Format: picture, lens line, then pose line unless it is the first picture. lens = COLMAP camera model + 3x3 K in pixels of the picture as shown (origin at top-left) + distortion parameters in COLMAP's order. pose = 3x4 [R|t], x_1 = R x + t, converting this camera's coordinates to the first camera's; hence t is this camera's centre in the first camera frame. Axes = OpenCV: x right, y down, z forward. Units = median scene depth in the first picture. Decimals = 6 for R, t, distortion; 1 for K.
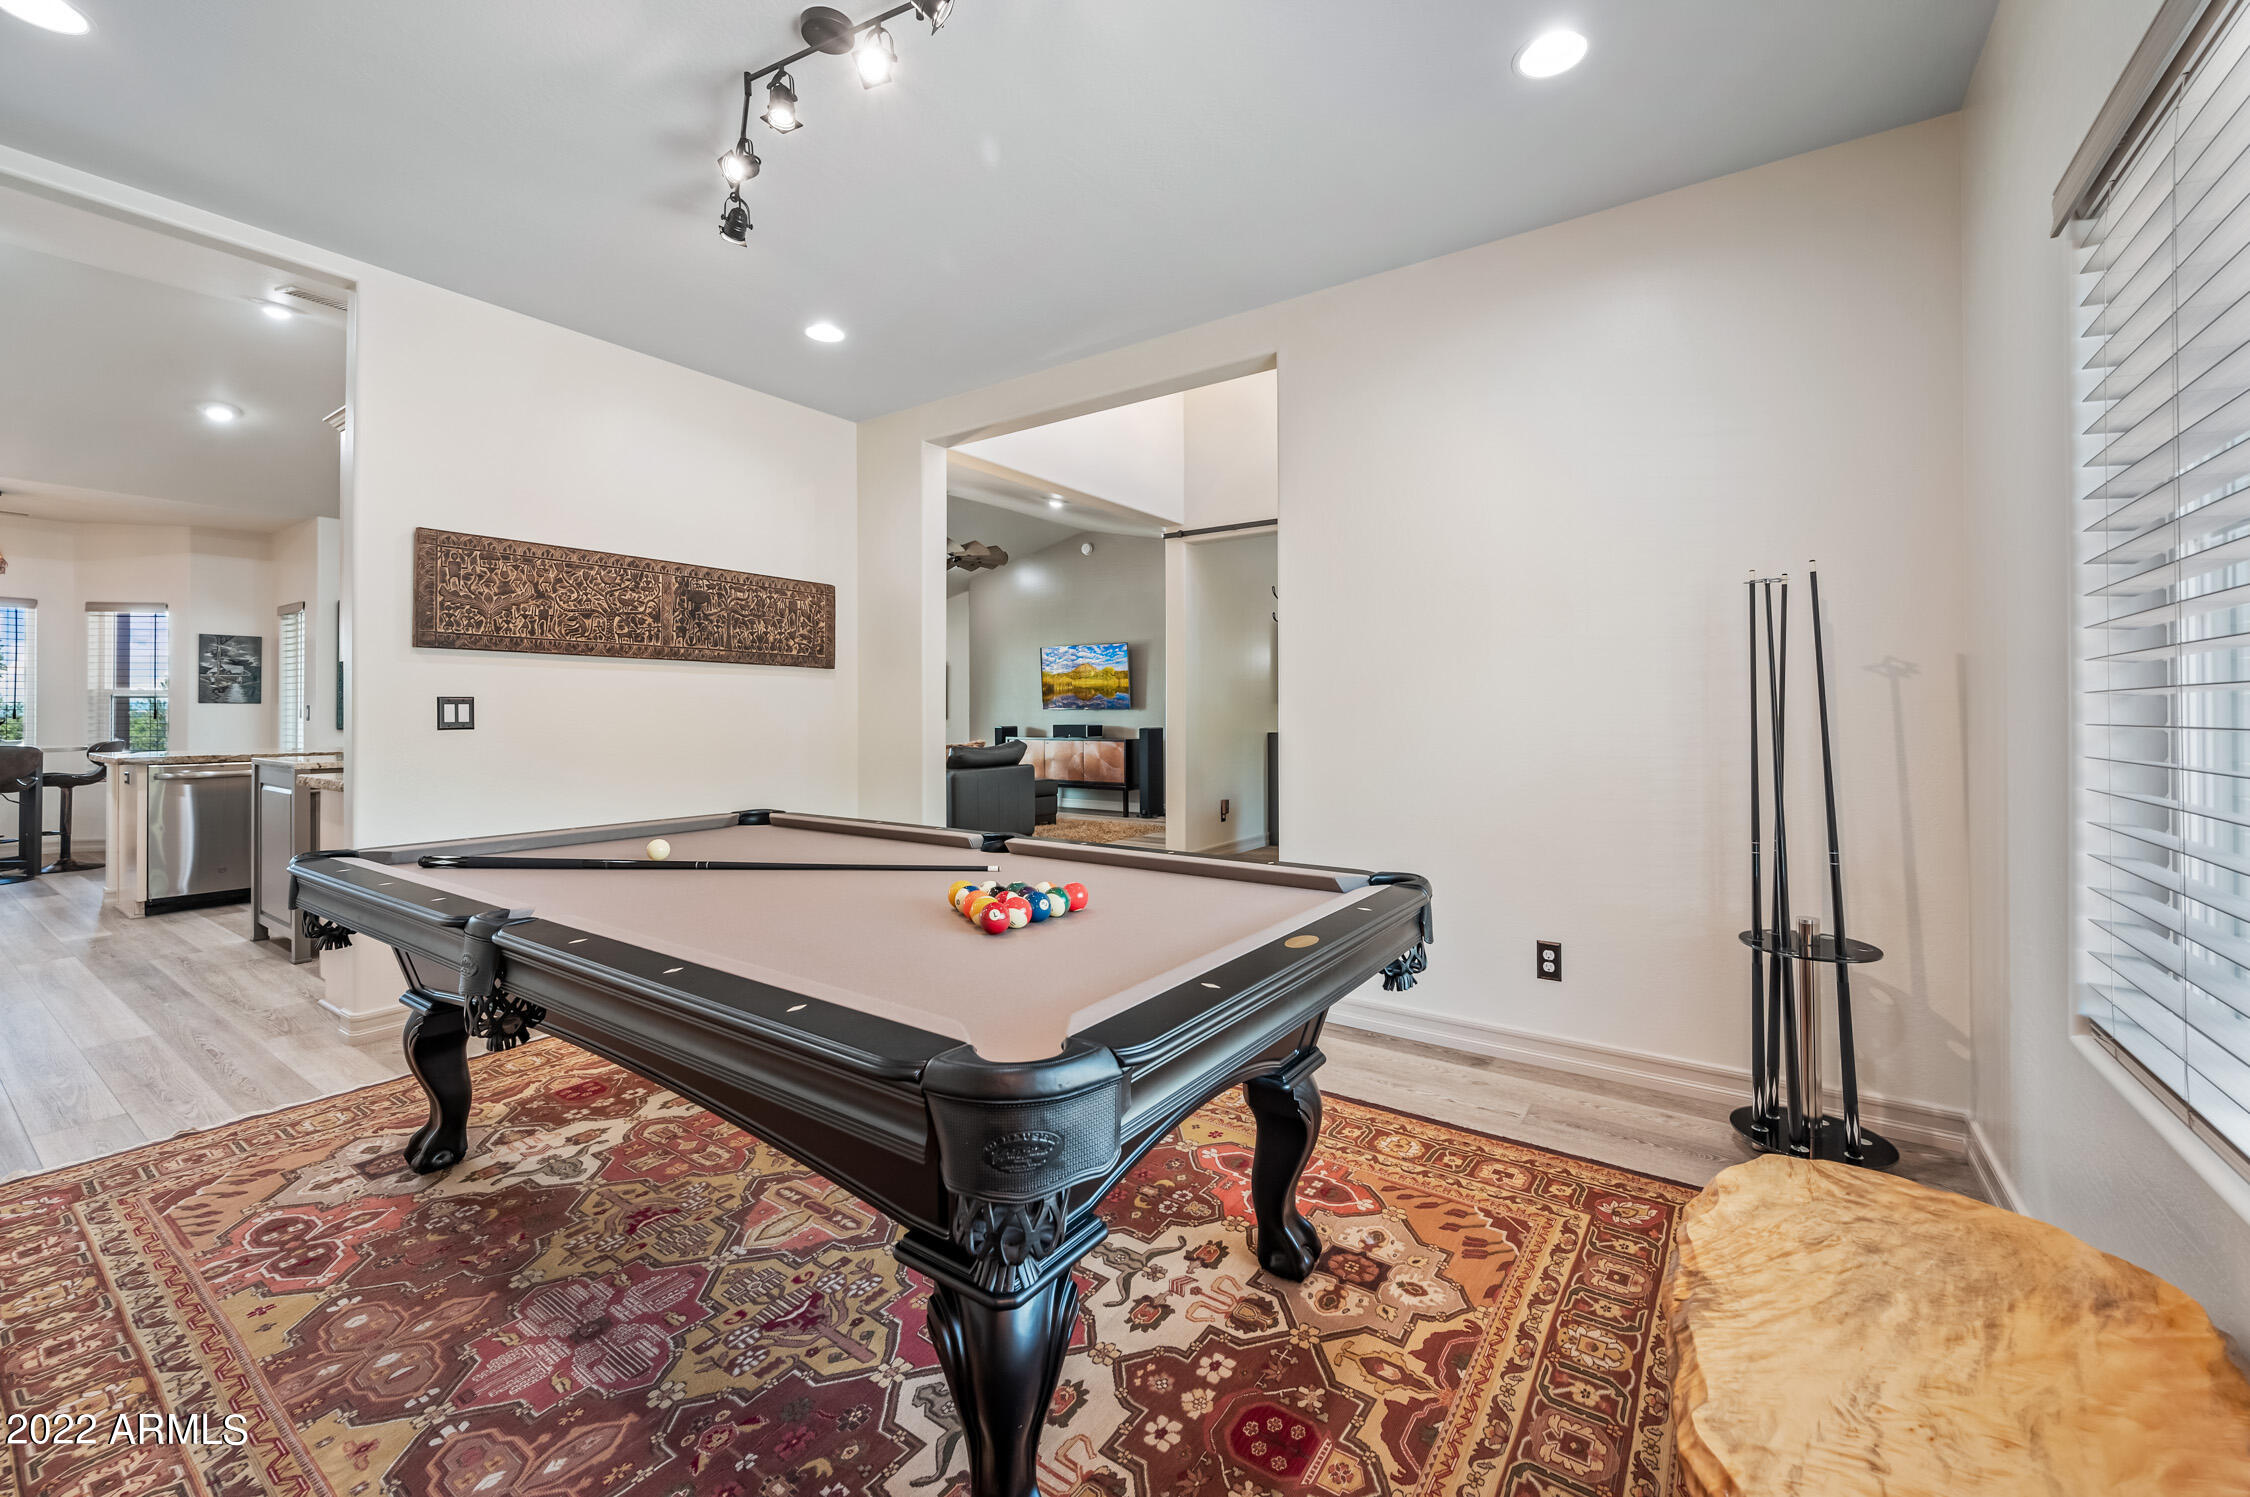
lens RADIAL K [[888.0, 0, 1098.9], [0, 888.0, 706.7], [0, 0, 1]] dist [-0.001611, 0.000207]
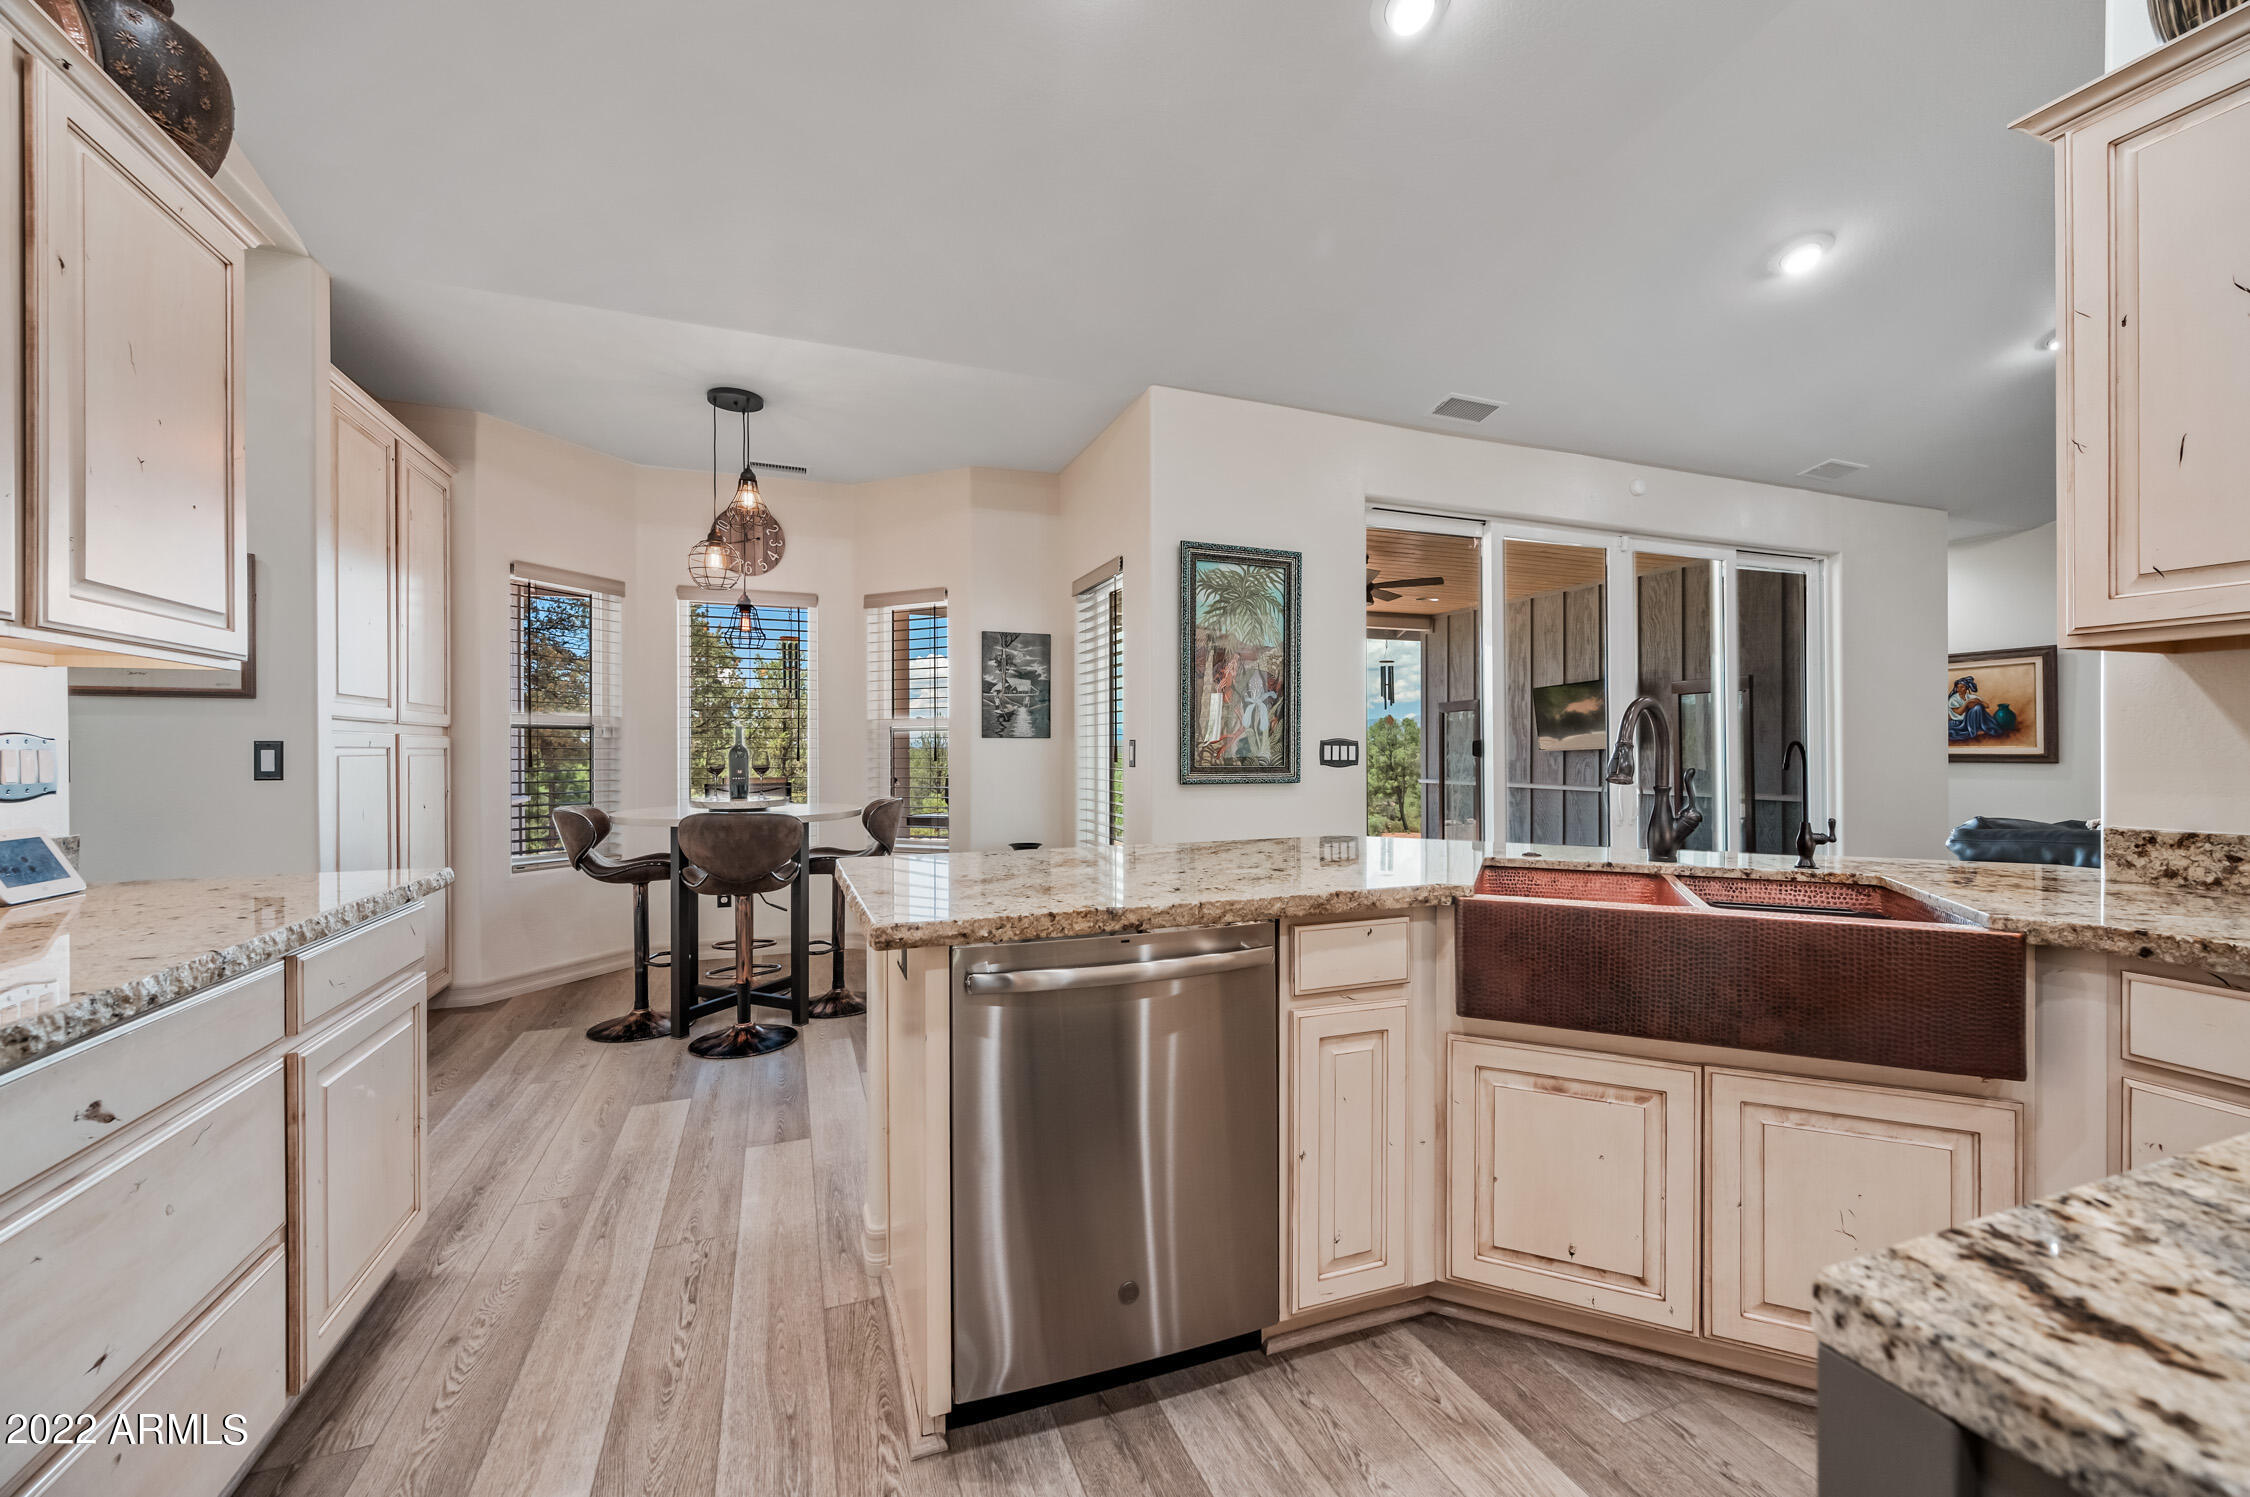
lens RADIAL K [[888.0, 0, 1130.2], [0, 888.0, 752.0], [0, 0, 1]] dist [-0.001611, 0.000207]
pose [[0.831452, 0.002068, -0.555593, -0.543169], [0.004636, 0.999932, 0.010661, 0.000335], [0.555577, -0.011440, 0.831386, 0.499712]]
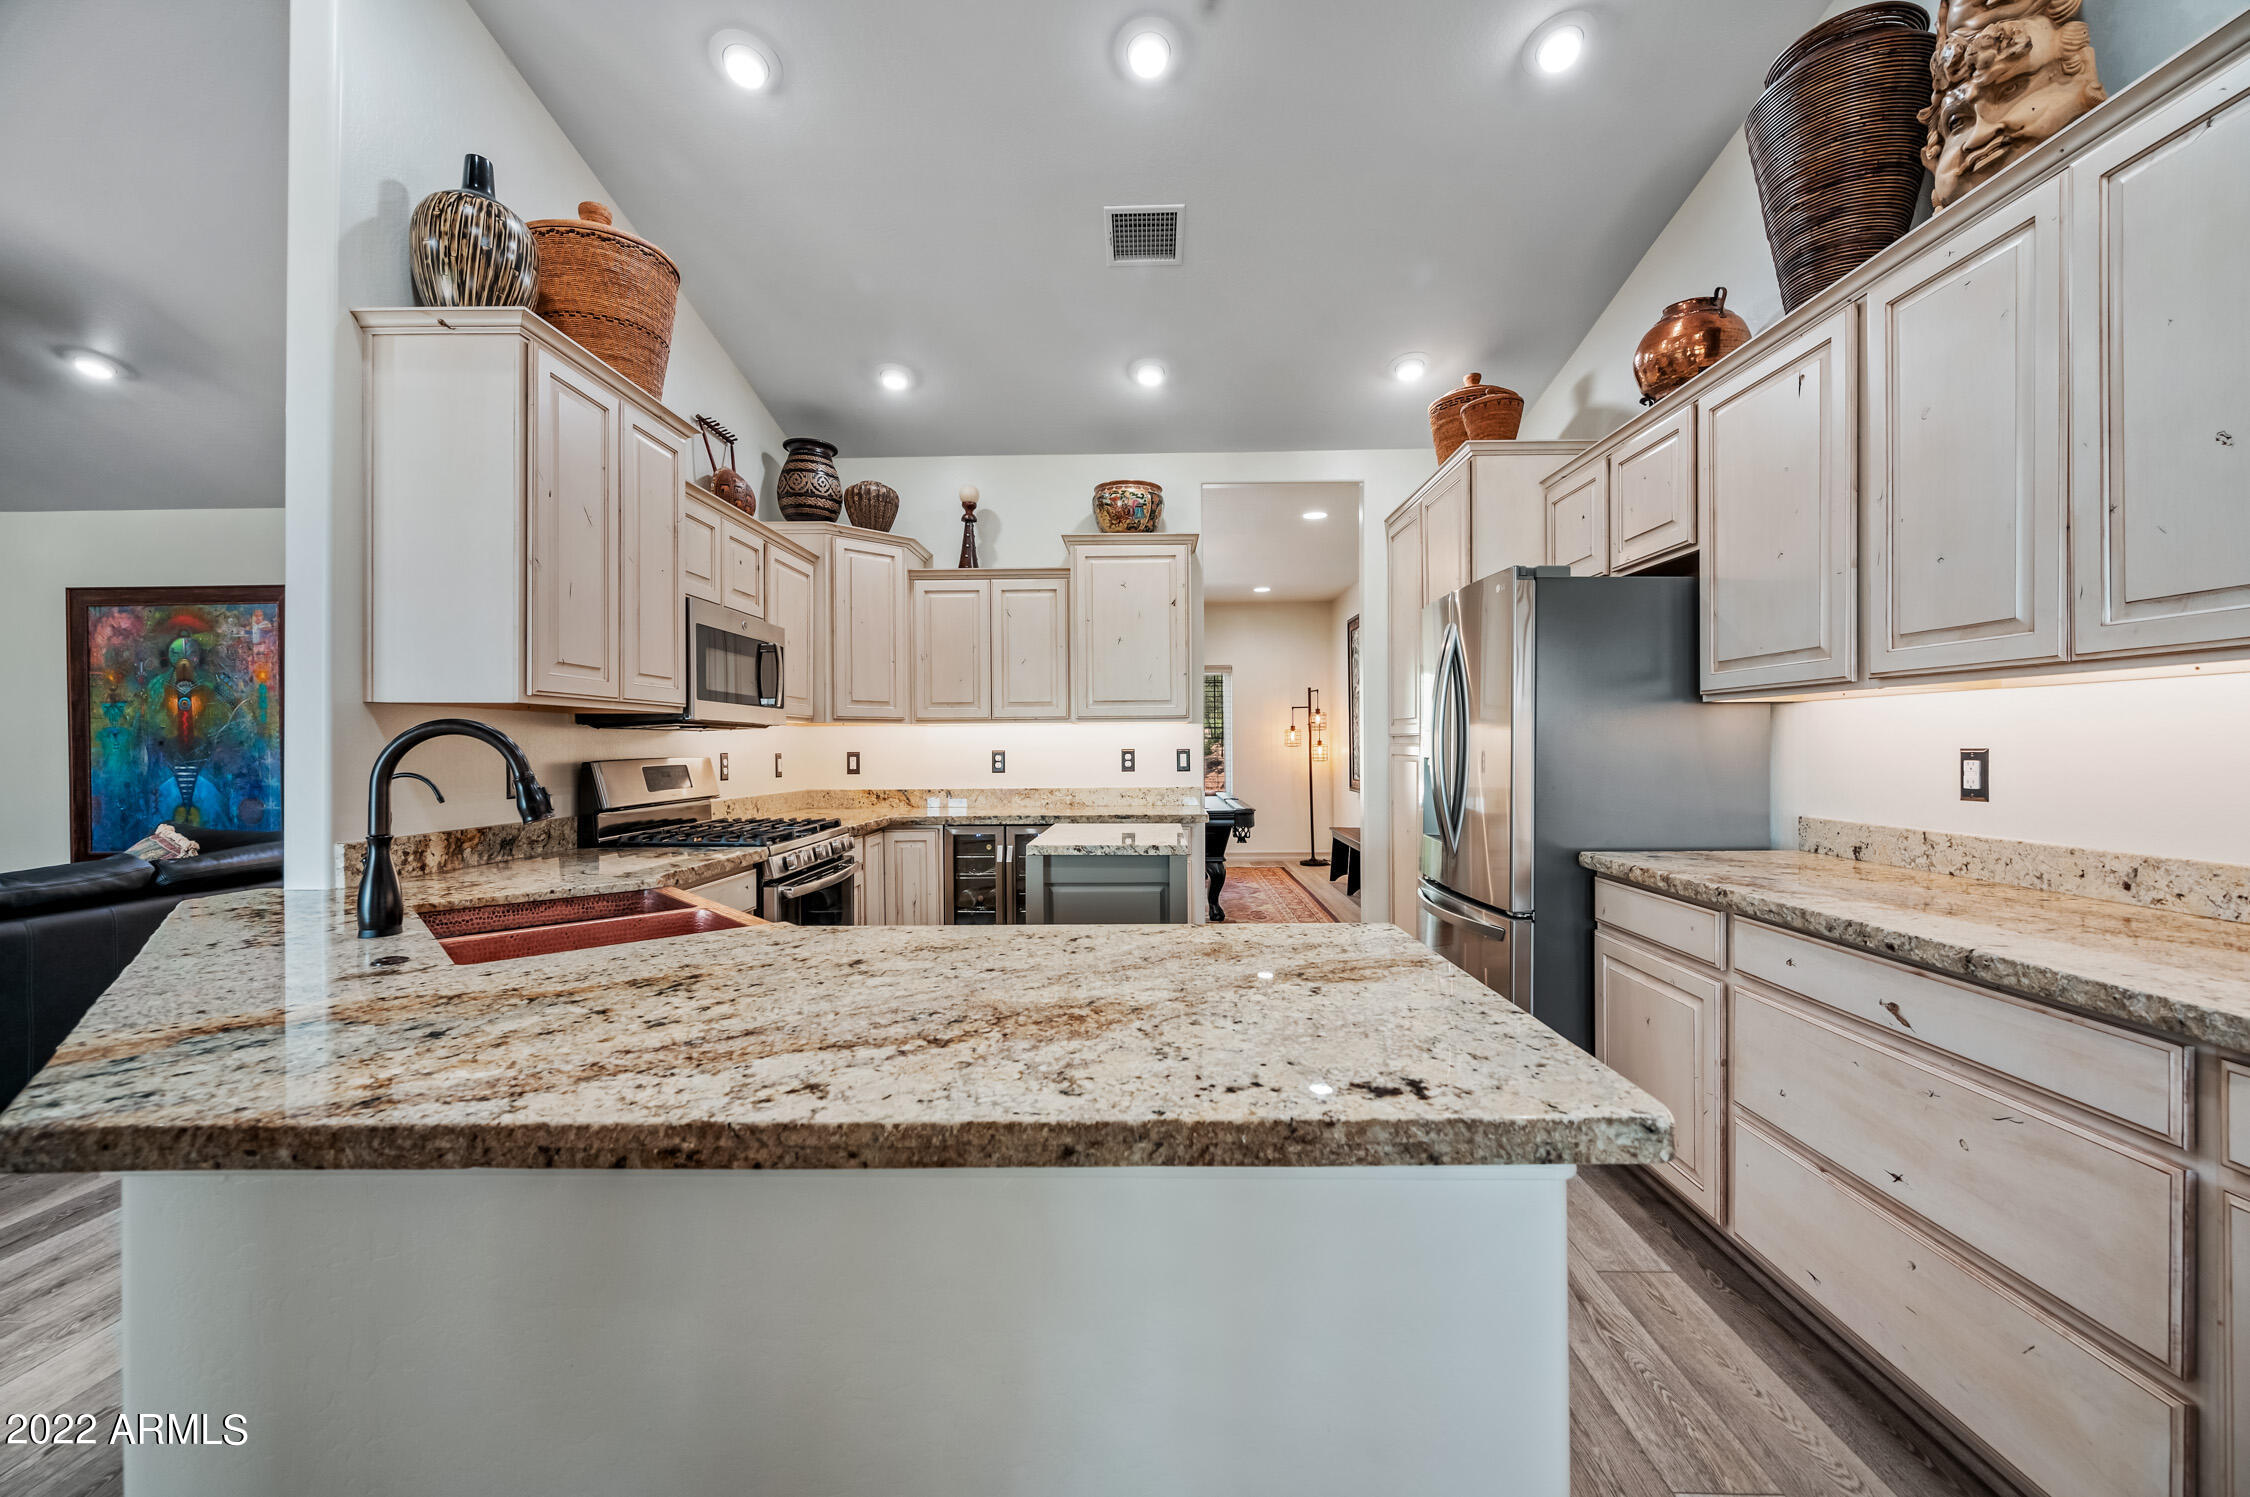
lens RADIAL K [[888.0, 0, 1138.0], [0, 888.0, 753.2], [0, 0, 1]] dist [-0.001611, 0.000207]
pose [[-0.553611, -0.001380, 0.832775, -0.821188], [0.002144, 0.999993, 0.003082, -0.004789], [-0.832773, 0.003492, -0.553604, 0.776418]]
